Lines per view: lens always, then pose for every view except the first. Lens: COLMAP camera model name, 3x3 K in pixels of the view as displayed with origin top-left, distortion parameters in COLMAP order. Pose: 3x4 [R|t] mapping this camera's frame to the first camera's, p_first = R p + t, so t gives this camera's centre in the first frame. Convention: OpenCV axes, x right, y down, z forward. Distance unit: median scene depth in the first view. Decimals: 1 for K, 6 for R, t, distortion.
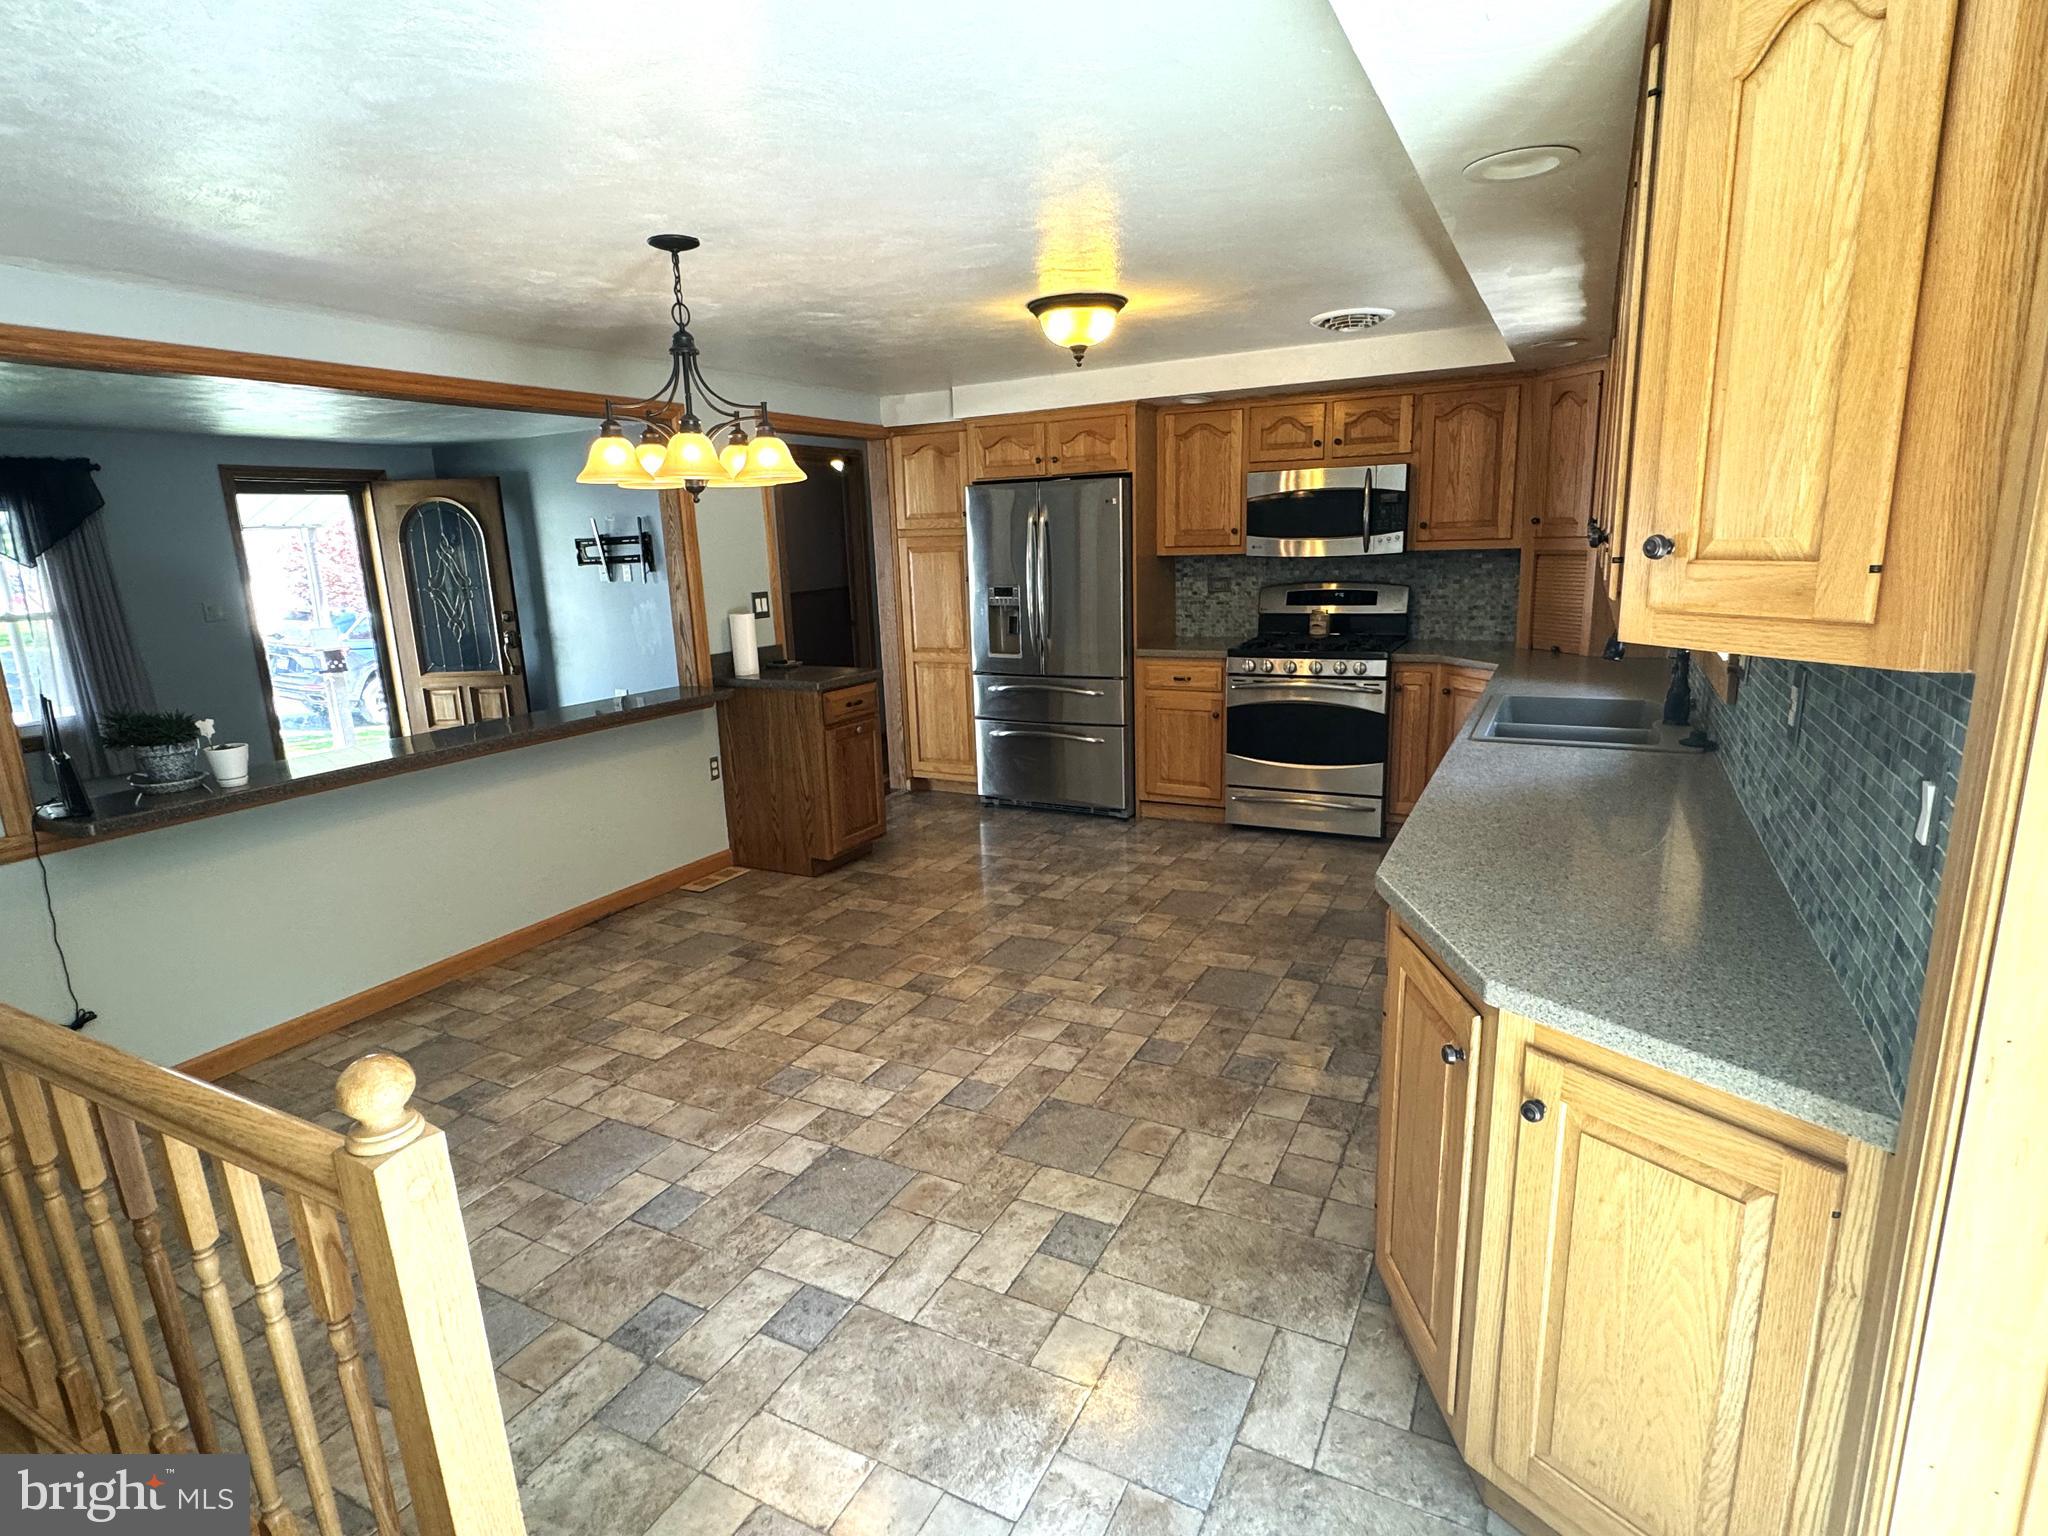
lens RADIAL K [[1066.7, 0, 1019.9], [0, 1066.7, 763.0], [0, 0, 1]] dist [0.004659, 0.000471]
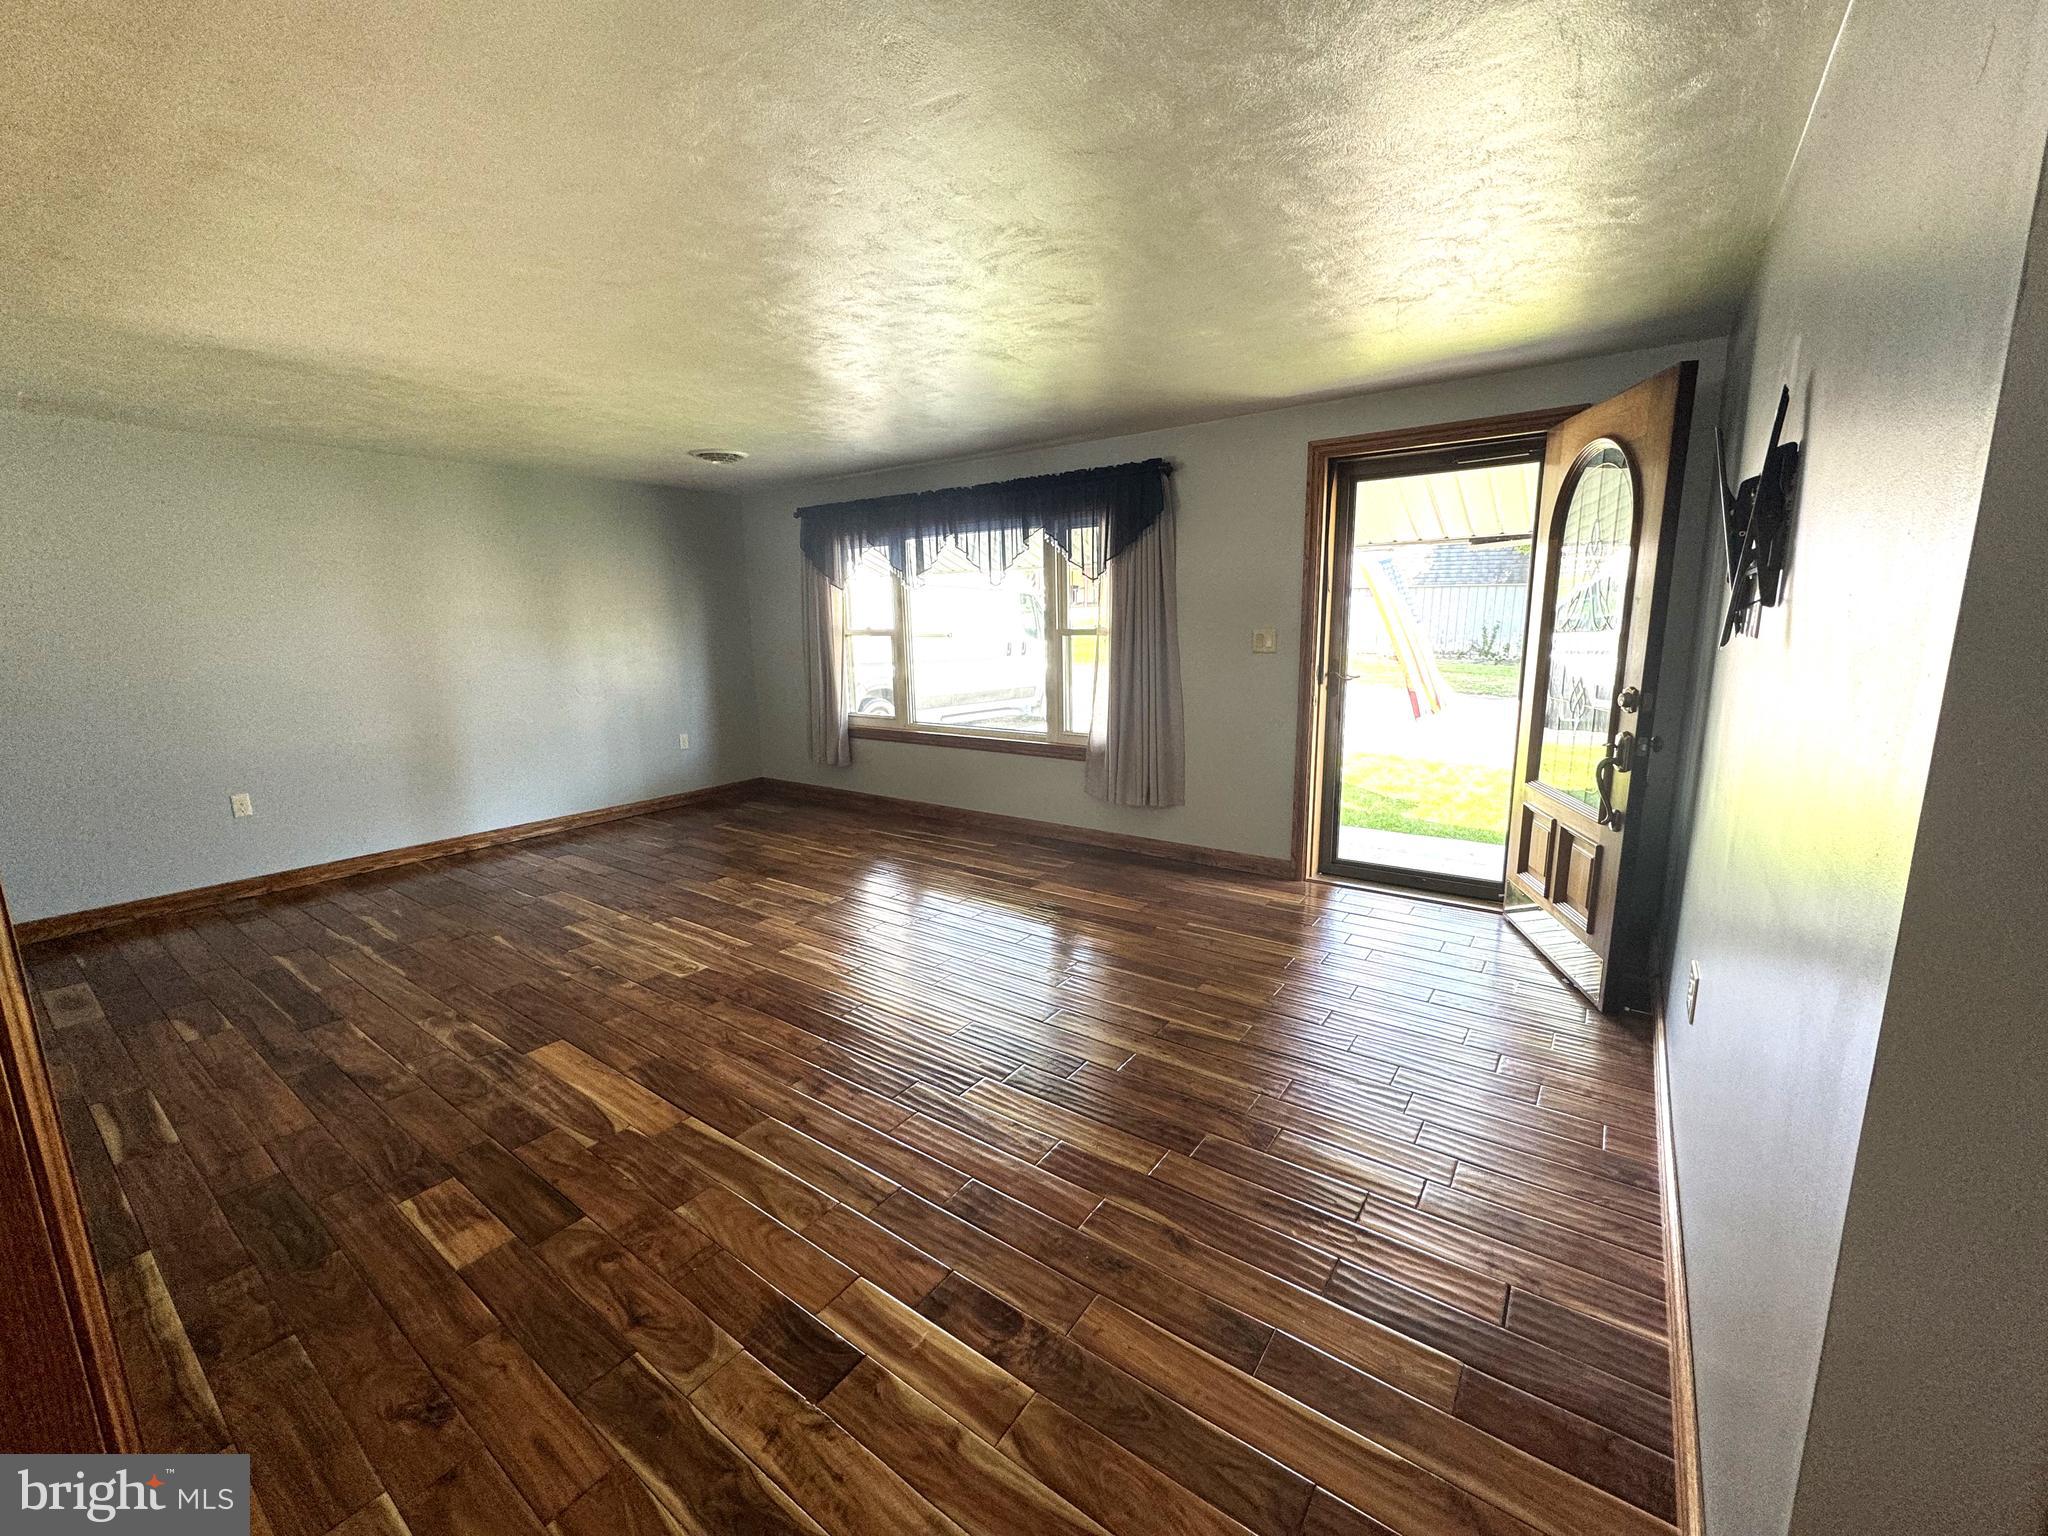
lens RADIAL K [[816.9, 0, 1022.9], [0, 816.9, 767.9], [0, 0, 1]] dist [-0.002024, 0.000073]
pose [[-0.145664, 0.218959, -0.964800, -0.180206], [-0.188926, 0.951099, 0.244373, -0.218912], [0.971128, 0.217872, -0.097174, 1.192170]]
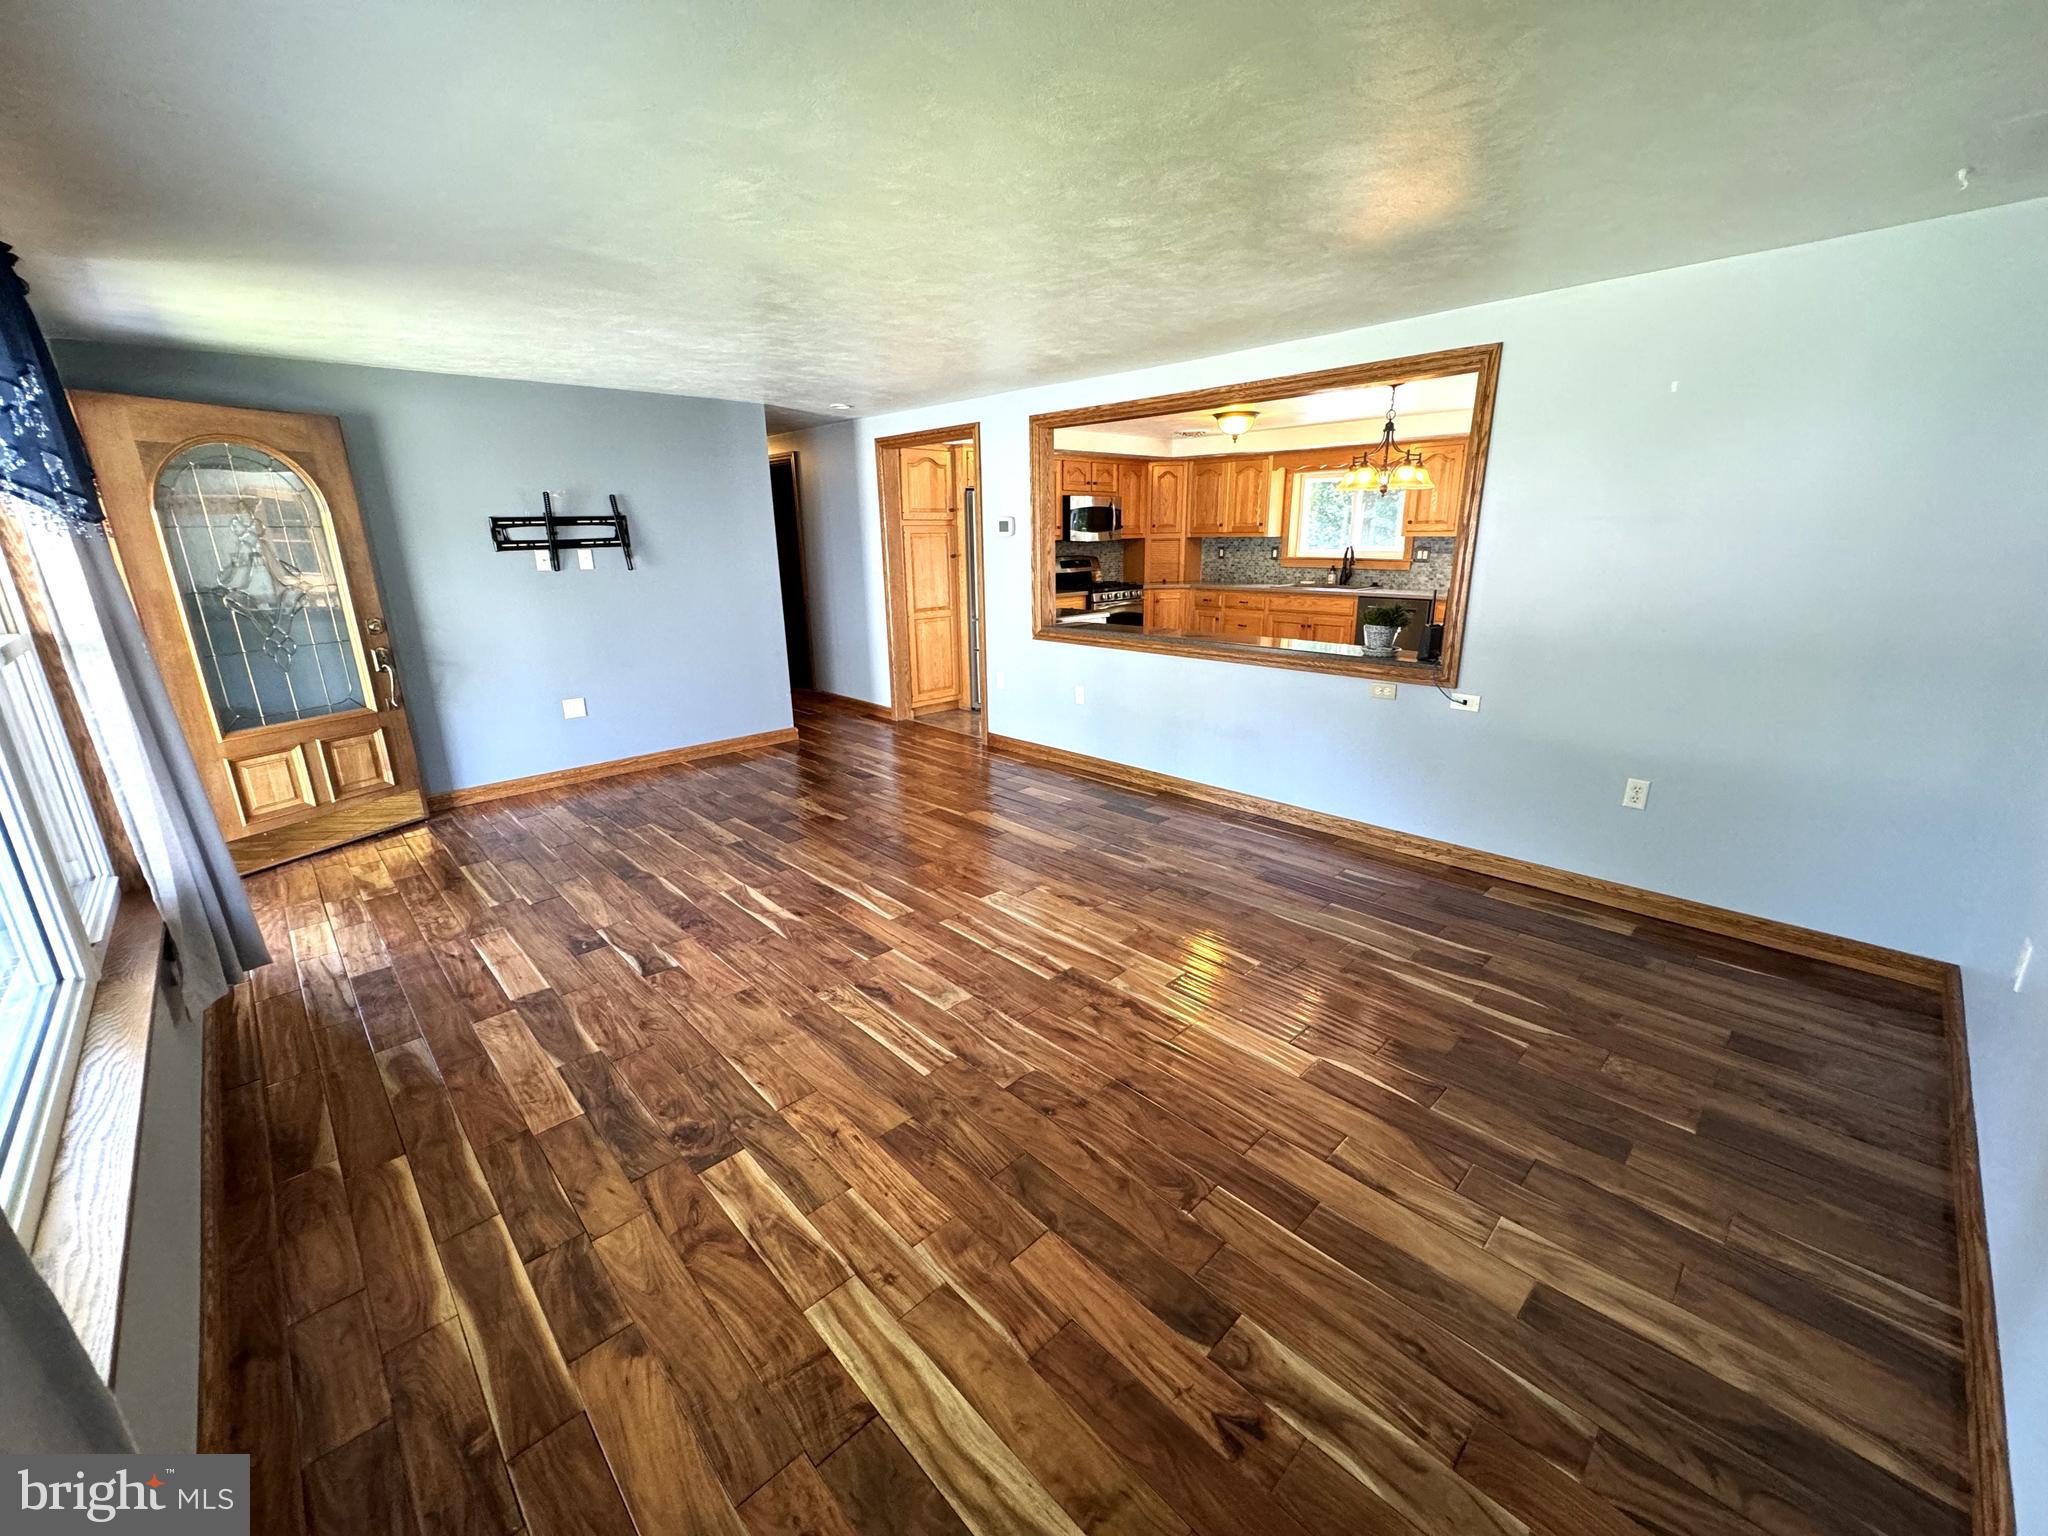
lens RADIAL K [[827.2, 0, 1024.0], [0, 827.2, 768.0], [0, 0, 1]] dist [0.010657, 0.000069]
pose [[0.316037, -0.233476, 0.919570, -1.297334], [0.205978, 0.963014, 0.173715, -0.083432], [-0.926117, 0.134511, 0.352439, 0.646227]]
